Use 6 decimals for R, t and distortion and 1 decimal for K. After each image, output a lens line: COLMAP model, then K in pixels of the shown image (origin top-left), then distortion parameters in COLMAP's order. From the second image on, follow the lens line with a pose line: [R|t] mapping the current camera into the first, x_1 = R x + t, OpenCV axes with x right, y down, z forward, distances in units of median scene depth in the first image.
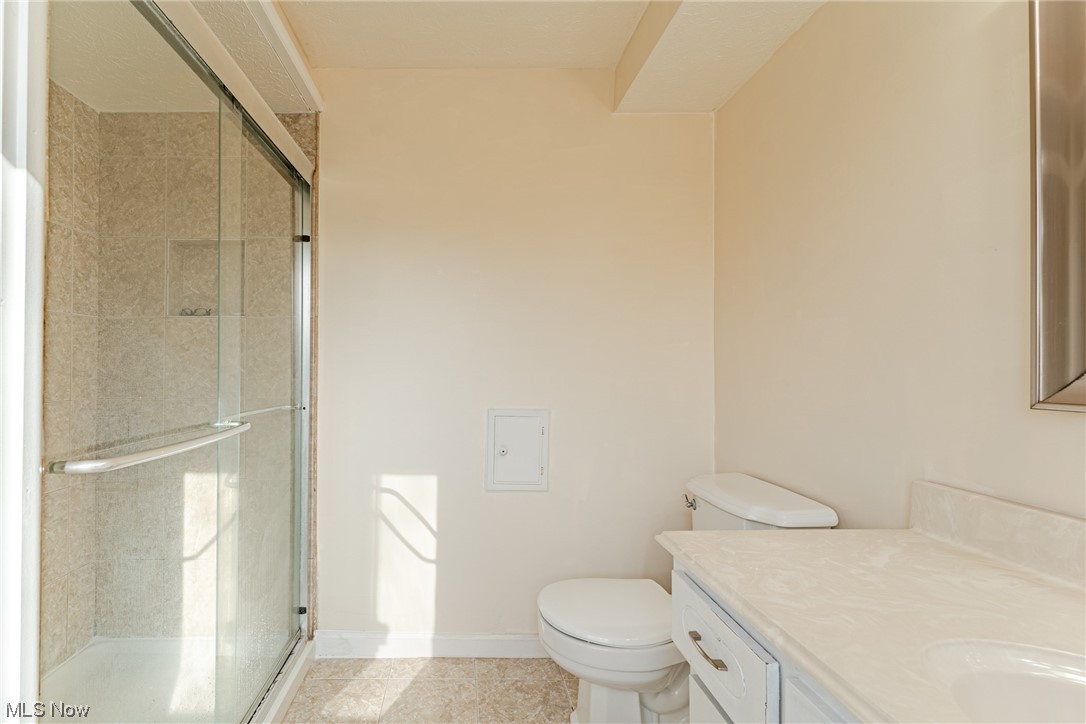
lens RADIAL K [[469.1, 0, 542.6], [0, 469.1, 357.8], [0, 0, 1]] dist [0.001524, 0.000242]
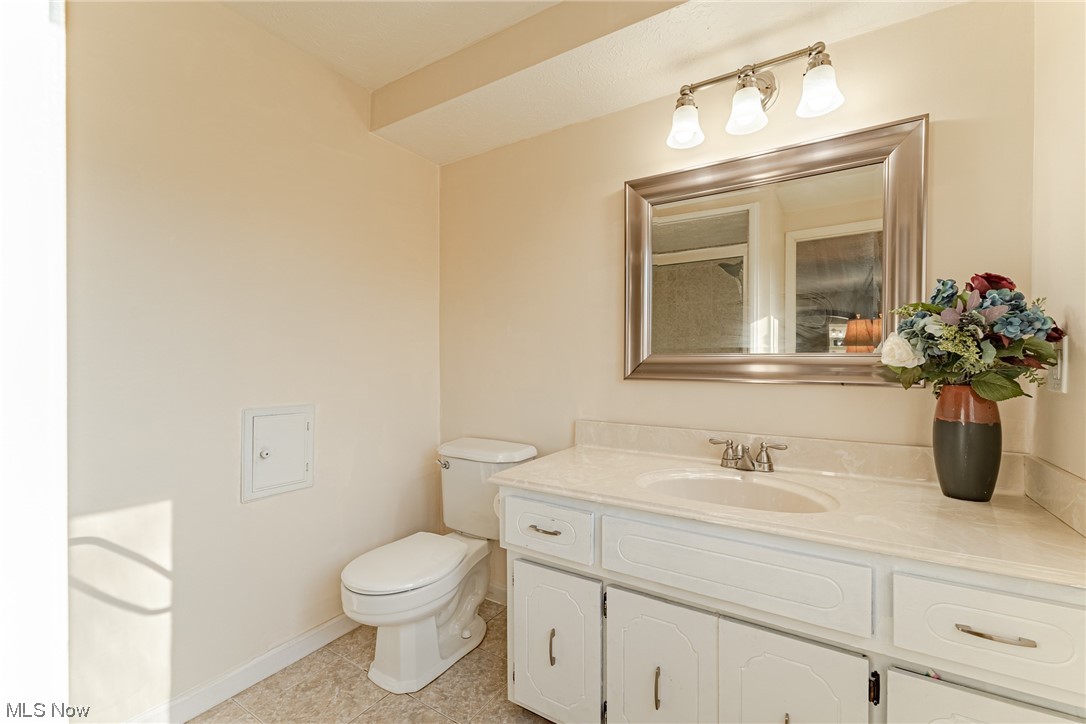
lens RADIAL K [[444.1, 0, 543.0], [0, 444.1, 362.0], [0, 0, 1]] dist [0.000490, 0.000128]
pose [[0.549782, 0.000636, 0.835308, -0.516333], [-0.012651, 0.999891, 0.007565, 0.007225], [-0.835213, -0.014726, 0.549730, 0.078386]]
